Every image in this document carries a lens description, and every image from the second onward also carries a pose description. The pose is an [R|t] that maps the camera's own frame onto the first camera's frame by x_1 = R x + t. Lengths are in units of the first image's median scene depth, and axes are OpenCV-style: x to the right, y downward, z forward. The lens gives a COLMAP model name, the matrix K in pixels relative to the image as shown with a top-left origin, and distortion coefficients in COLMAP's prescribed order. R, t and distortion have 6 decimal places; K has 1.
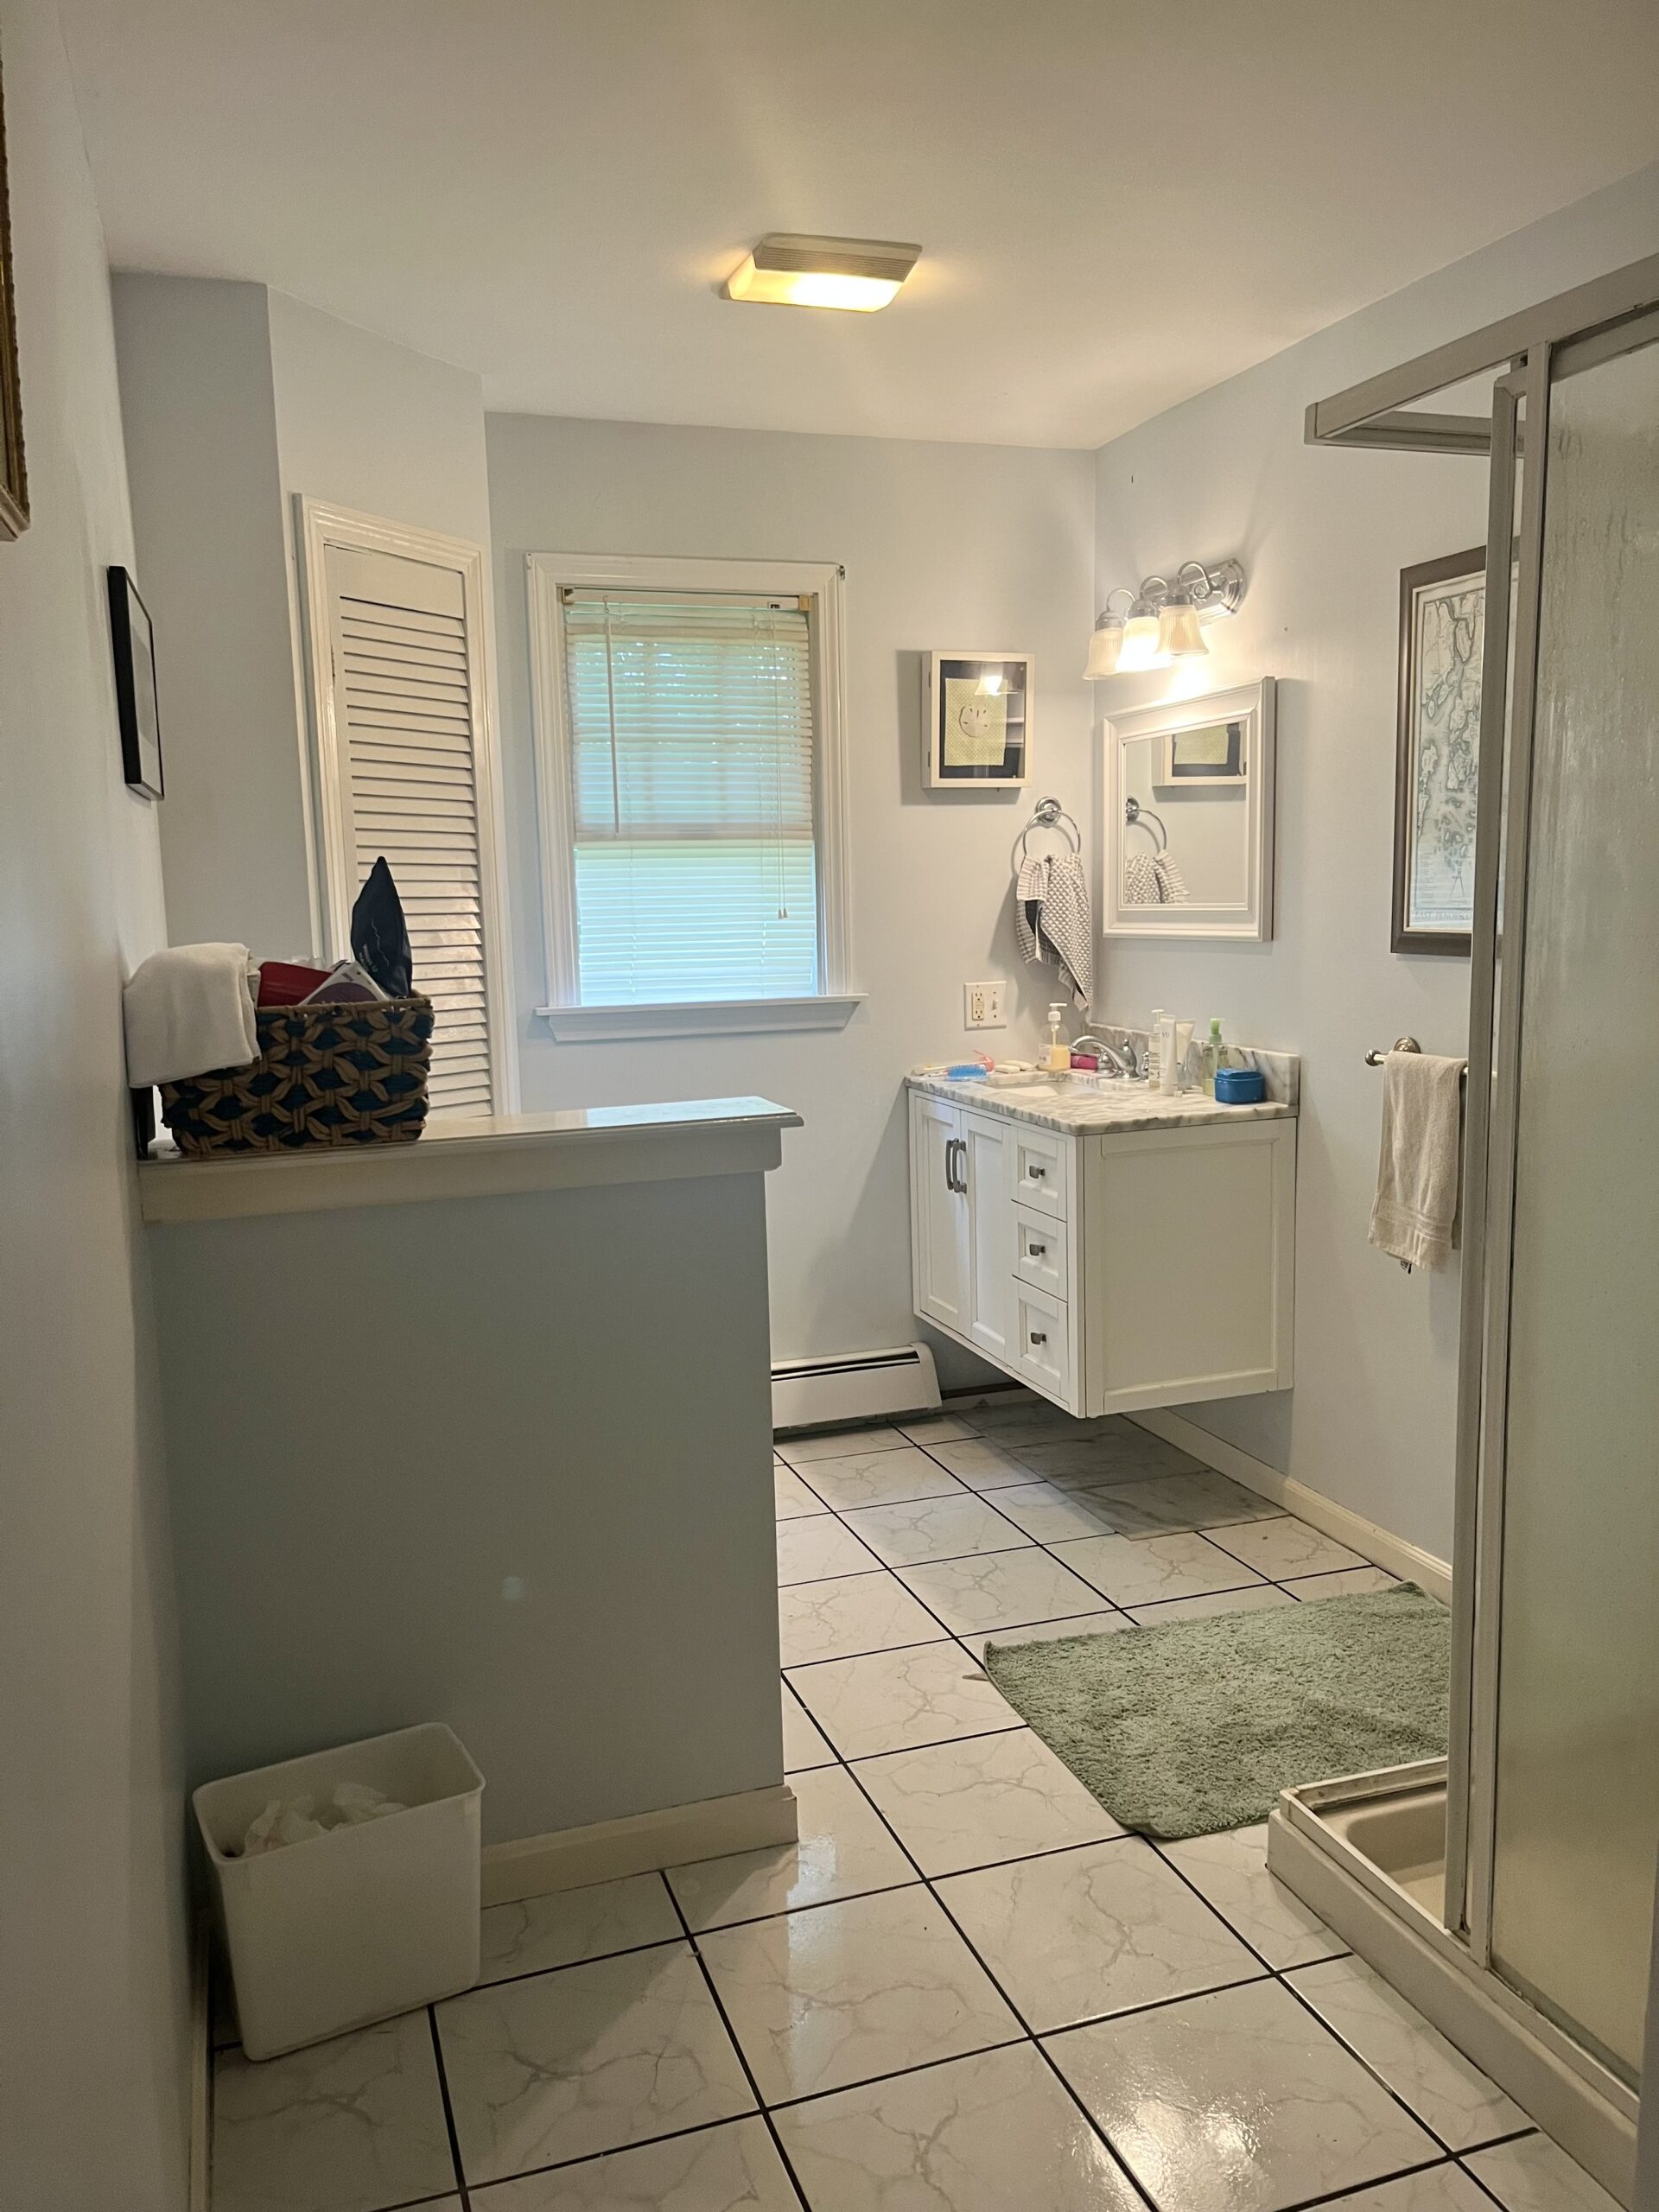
lens RADIAL K [[1671.6, 0, 821.0], [0, 1671.6, 1114.5], [0, 0, 1]] dist [0.056381, -0.080495]
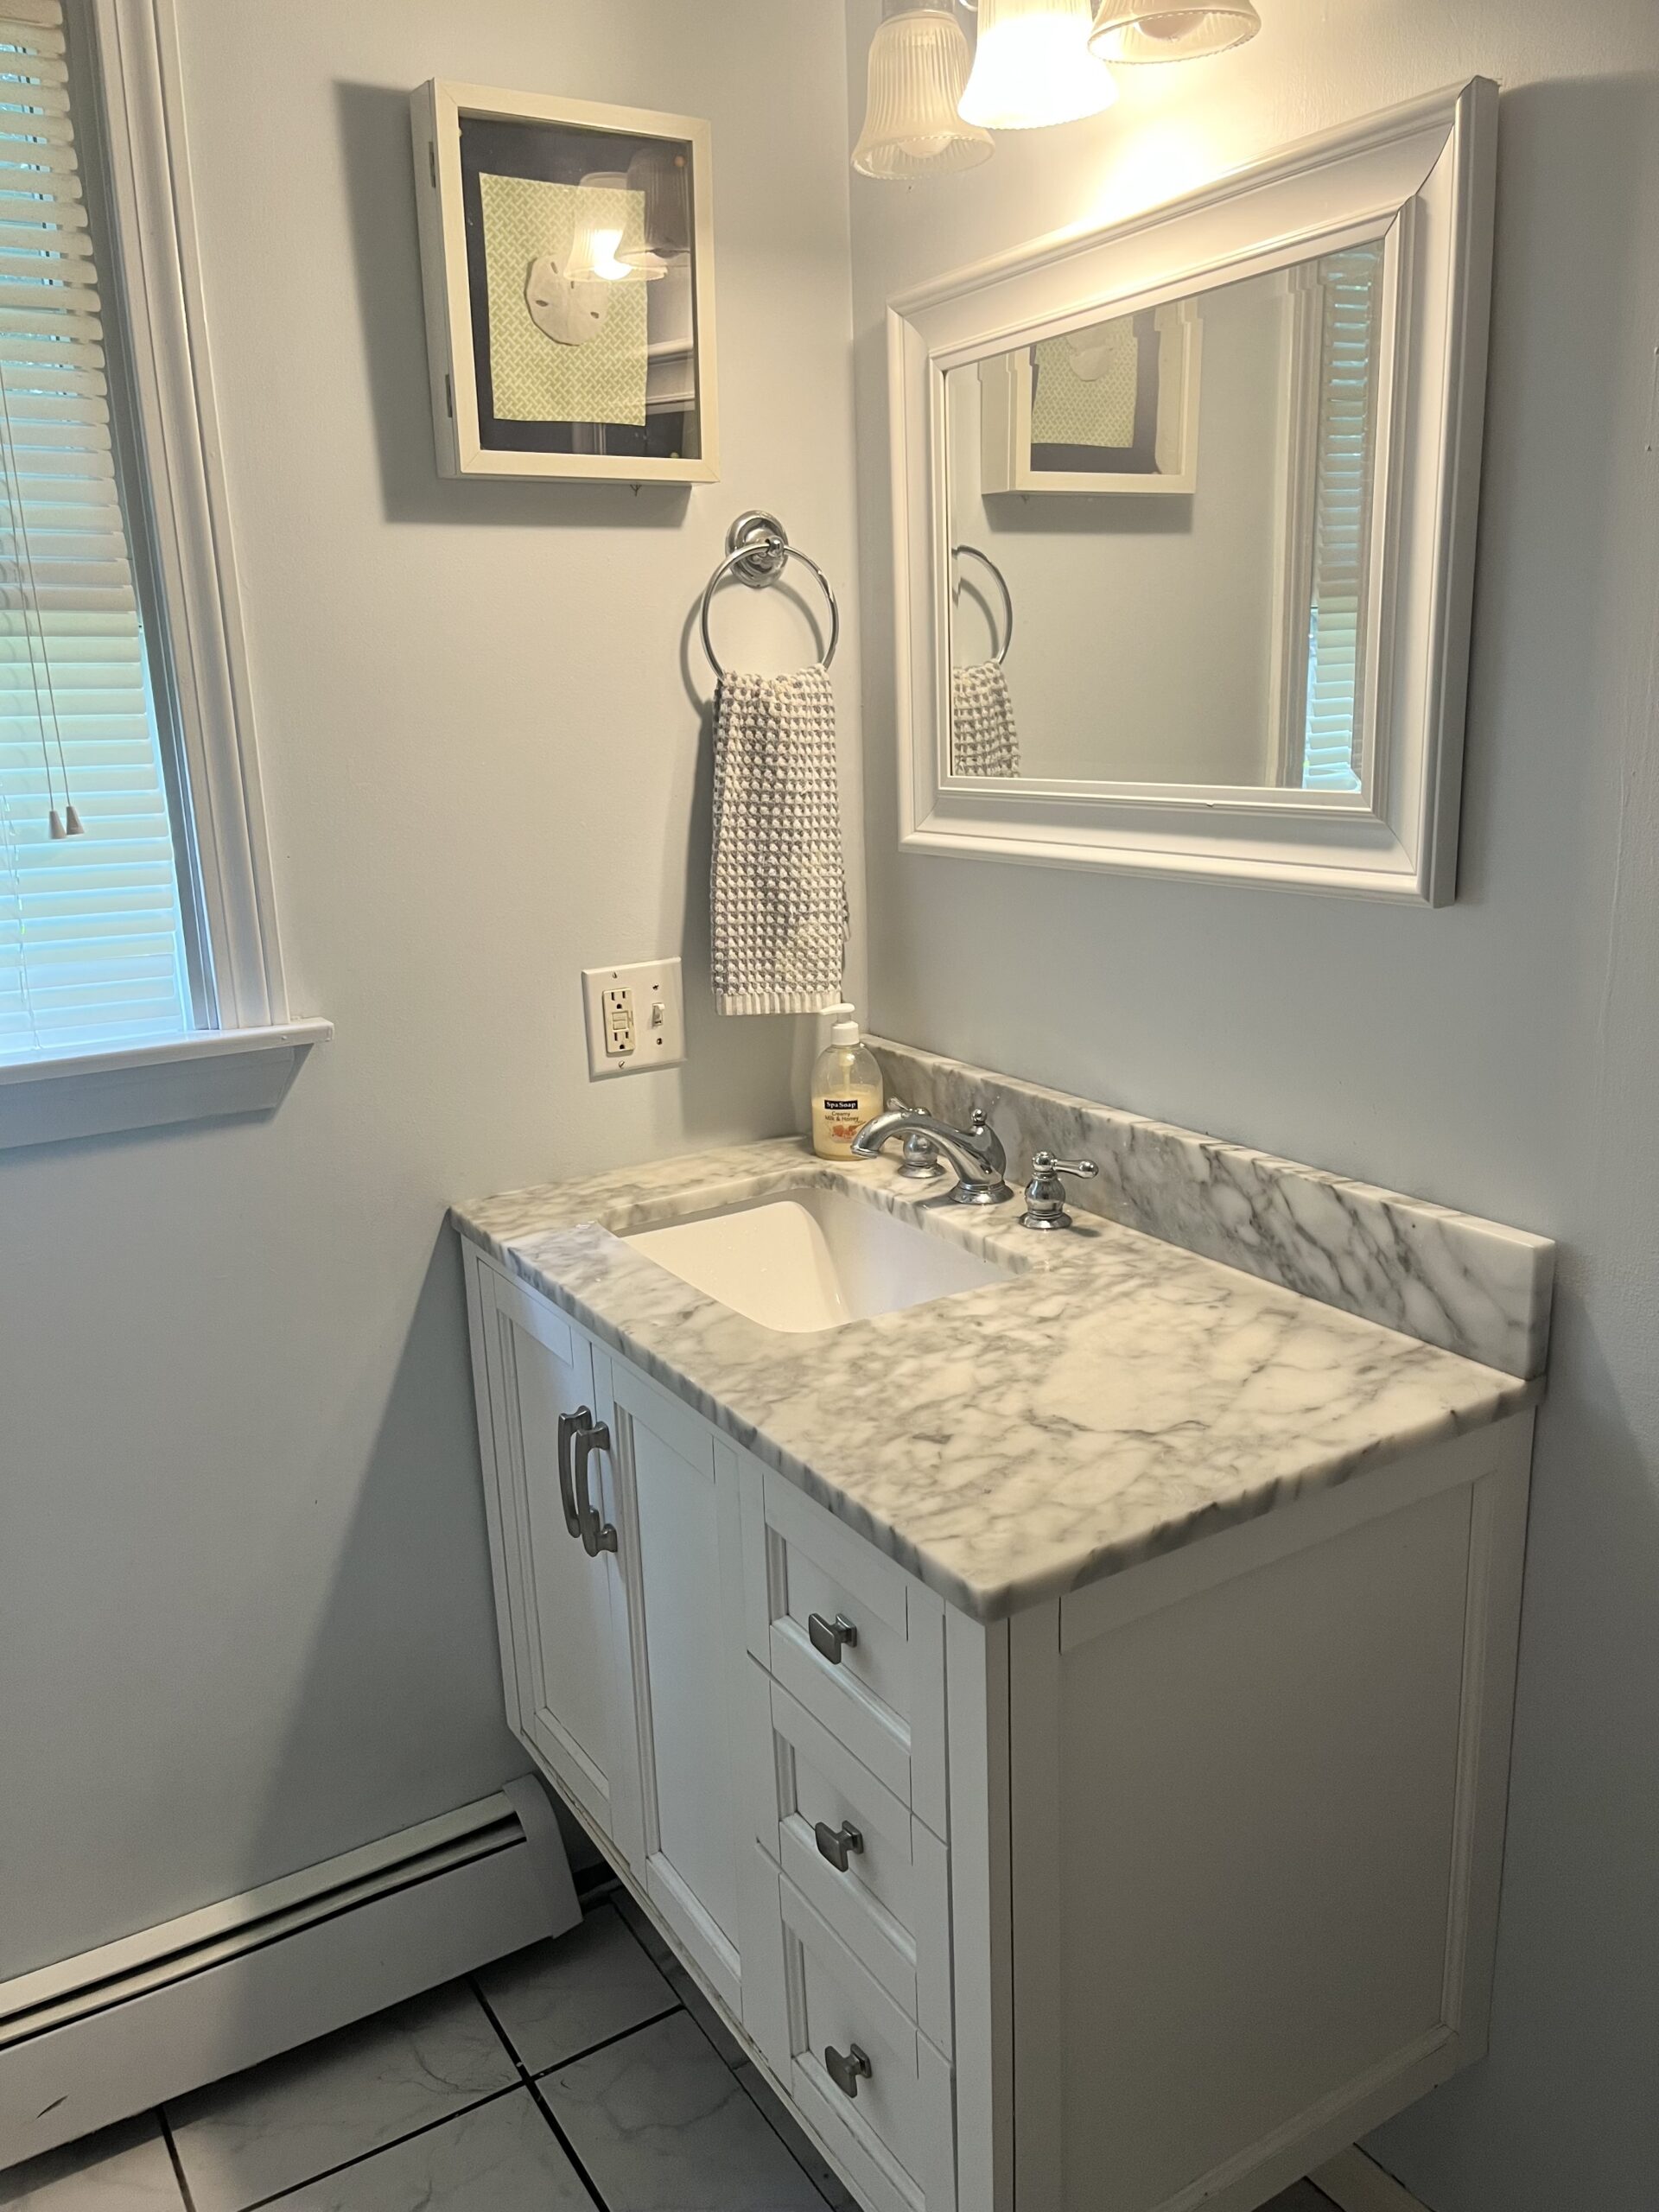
lens RADIAL K [[1671.6, 0, 840.6], [0, 1671.6, 1105.2], [0, 0, 1]] dist [0.056381, -0.080495]
pose [[0.972736, -0.066351, 0.222222, 0.054853], [0.041827, 0.992680, 0.113303, -0.092314], [-0.228113, -0.100919, 0.968390, 0.592828]]
